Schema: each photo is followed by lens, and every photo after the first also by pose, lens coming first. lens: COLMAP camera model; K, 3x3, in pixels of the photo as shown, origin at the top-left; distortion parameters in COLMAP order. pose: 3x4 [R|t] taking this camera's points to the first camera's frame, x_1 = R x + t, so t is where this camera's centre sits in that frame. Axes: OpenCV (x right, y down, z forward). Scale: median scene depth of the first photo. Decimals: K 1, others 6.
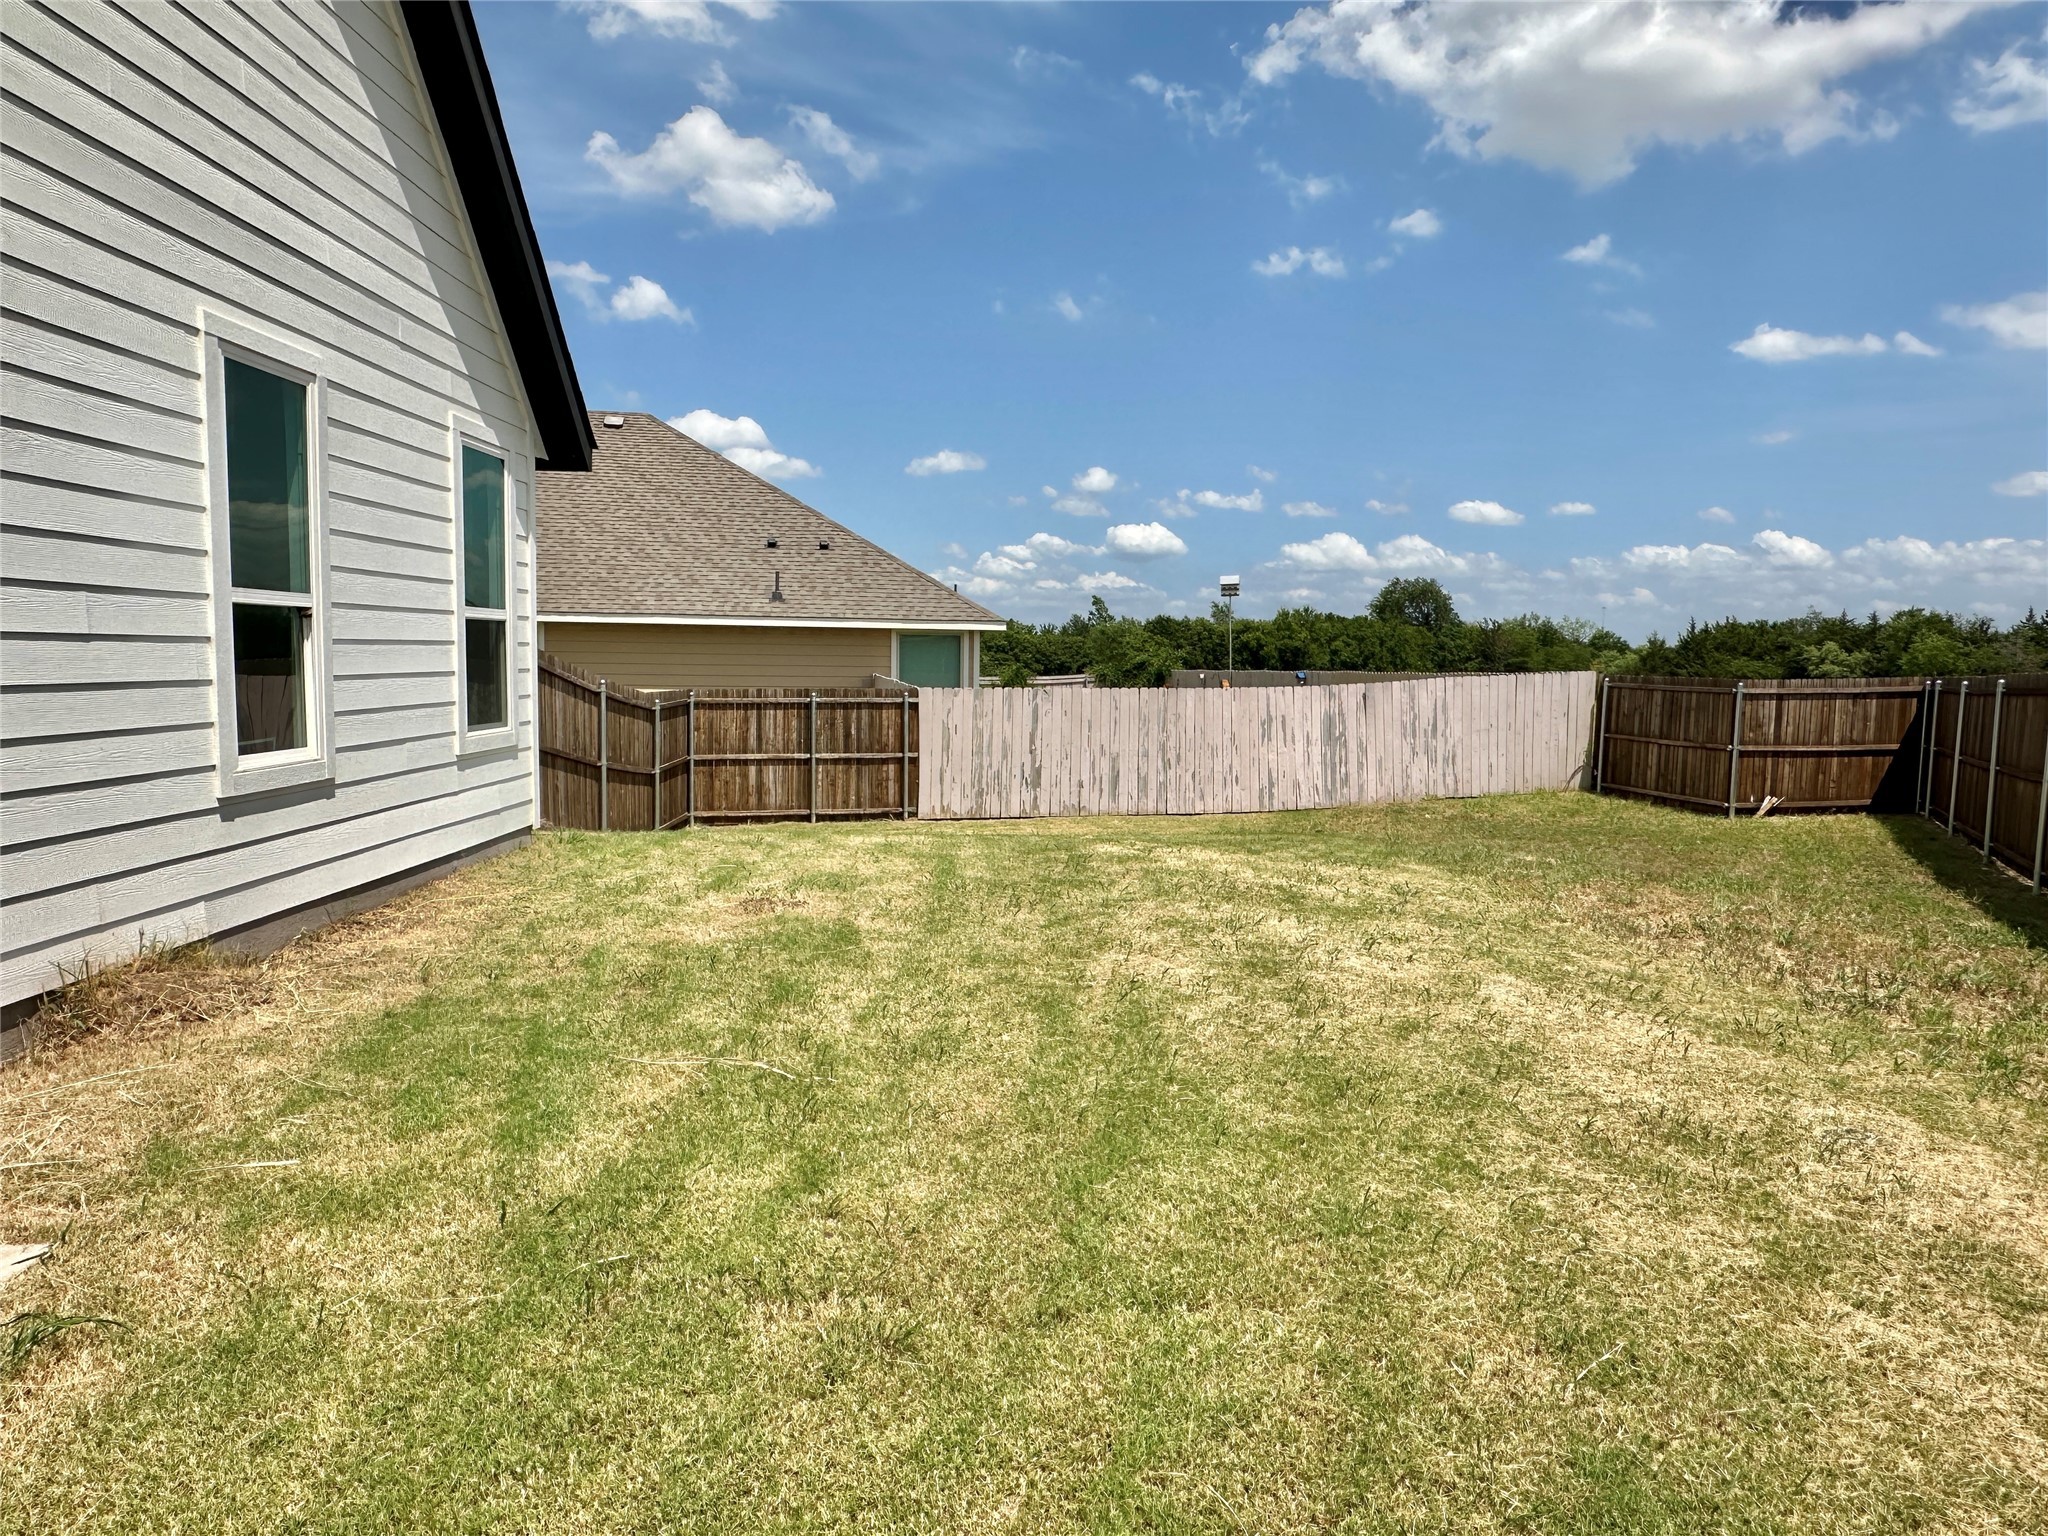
lens RADIAL K [[1318.2, 0, 1027.7], [0, 1318.2, 771.1], [0, 0, 1]] dist [-0.002862, -0.000152]
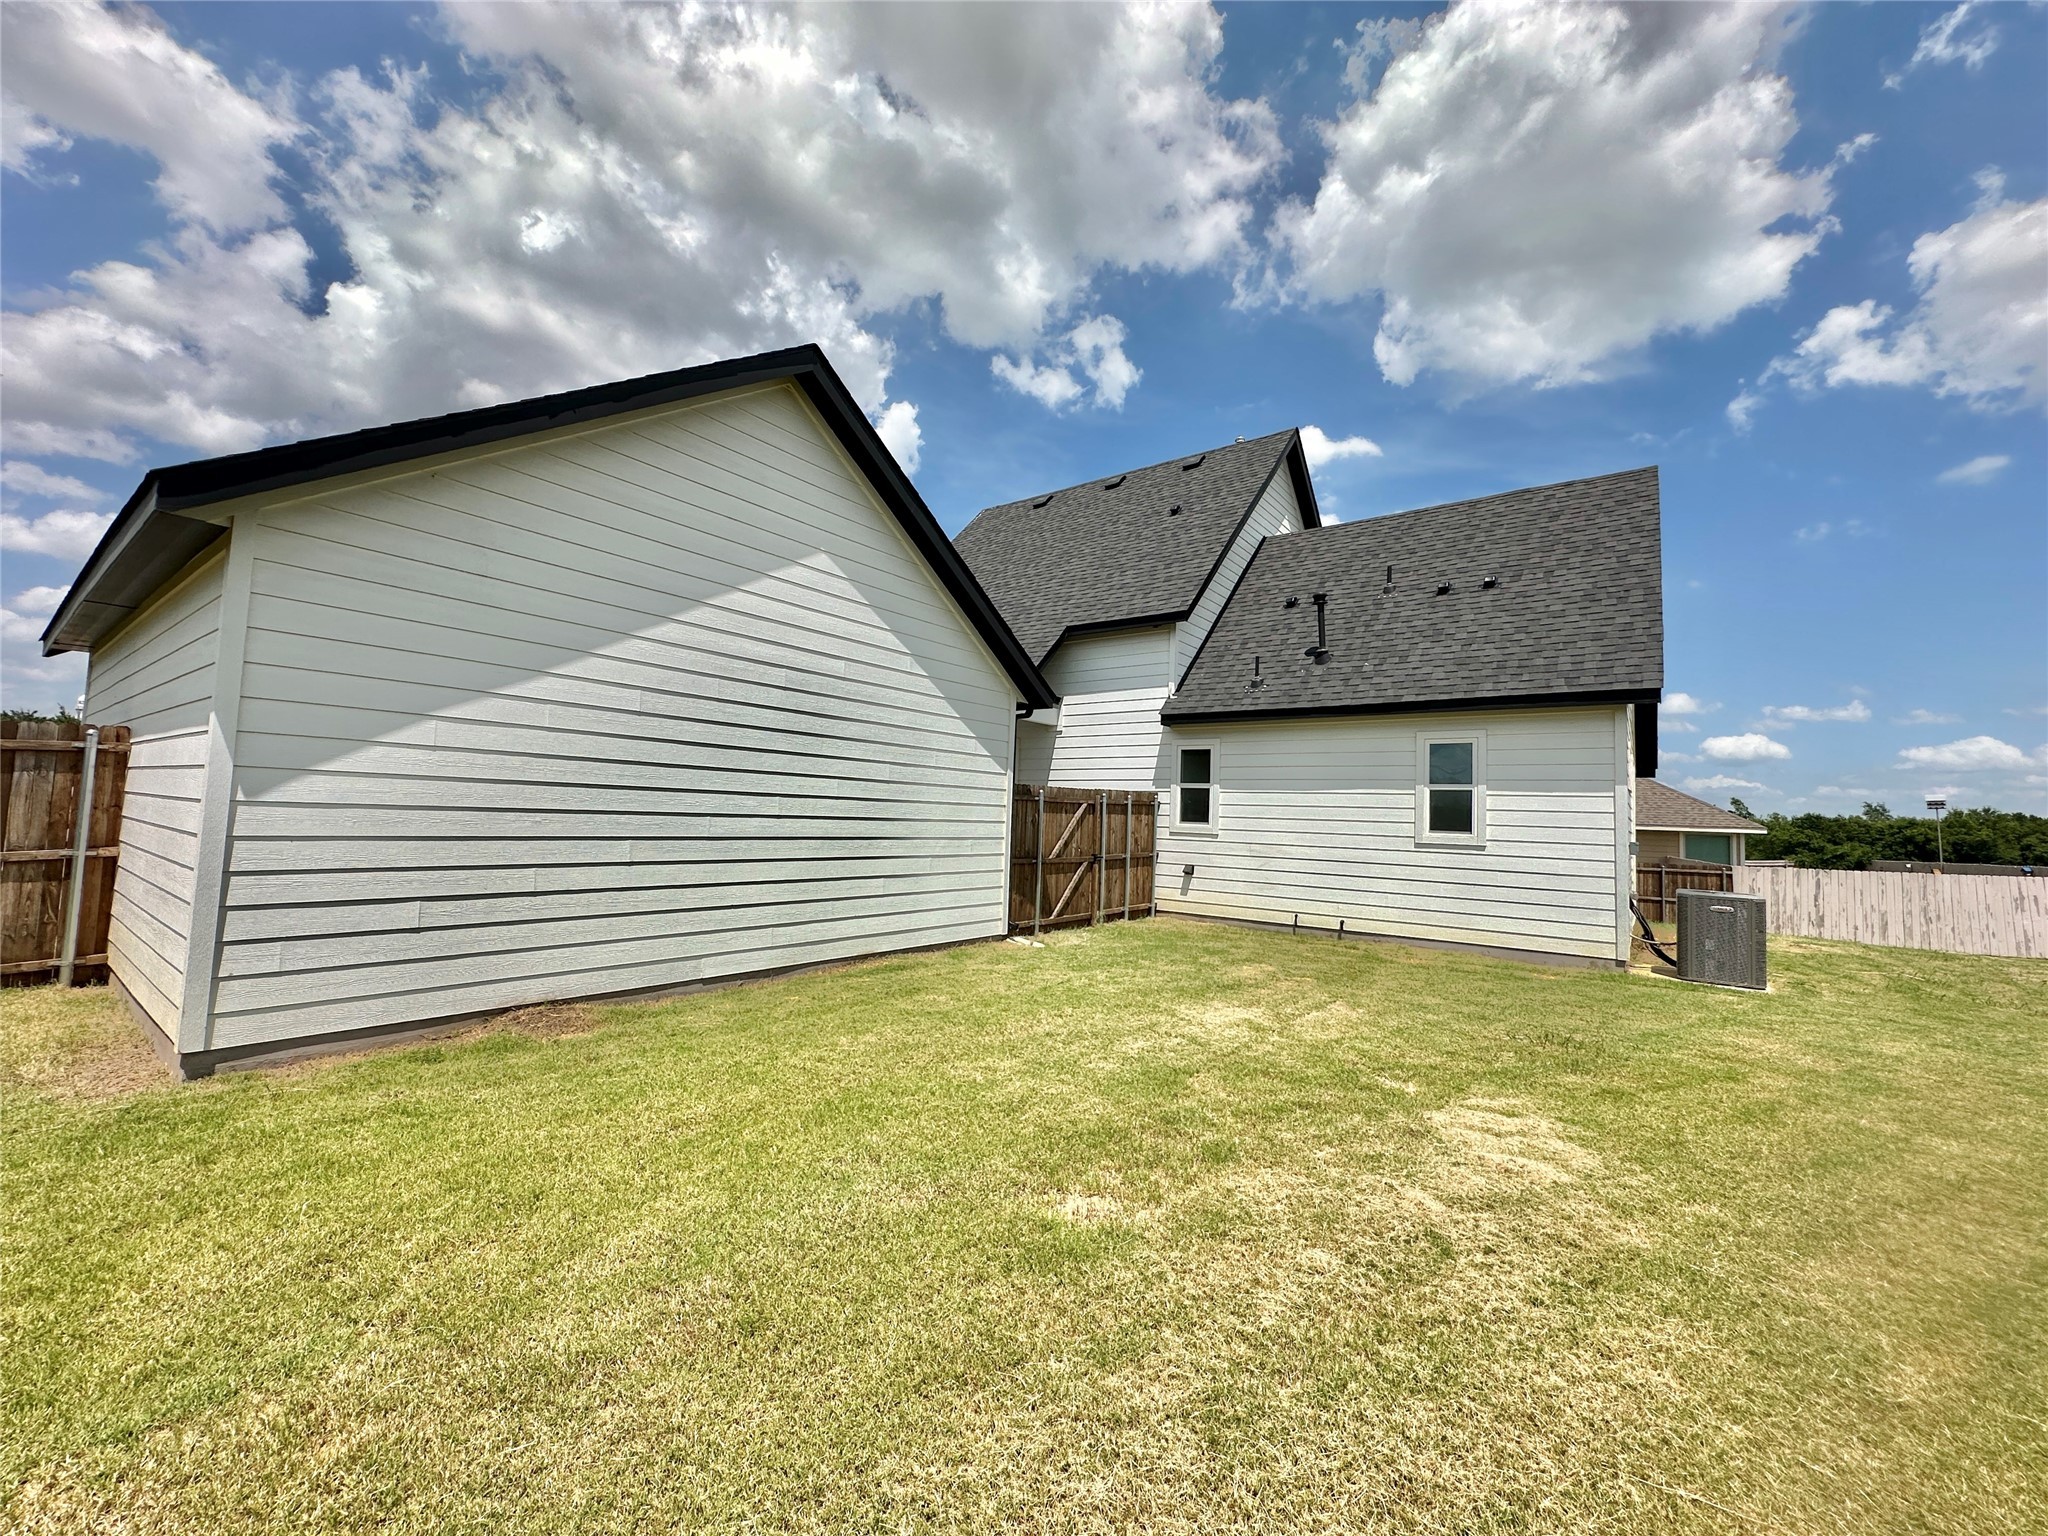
lens RADIAL K [[816.4, 0, 1016.9], [0, 816.4, 769.5], [0, 0, 1]] dist [0.003032, 0.000444]
pose [[0.795167, -0.022499, -0.605973, -0.106304], [-0.076469, 0.987613, -0.137013, 0.021932], [0.601549, 0.155286, 0.783597, -0.309549]]
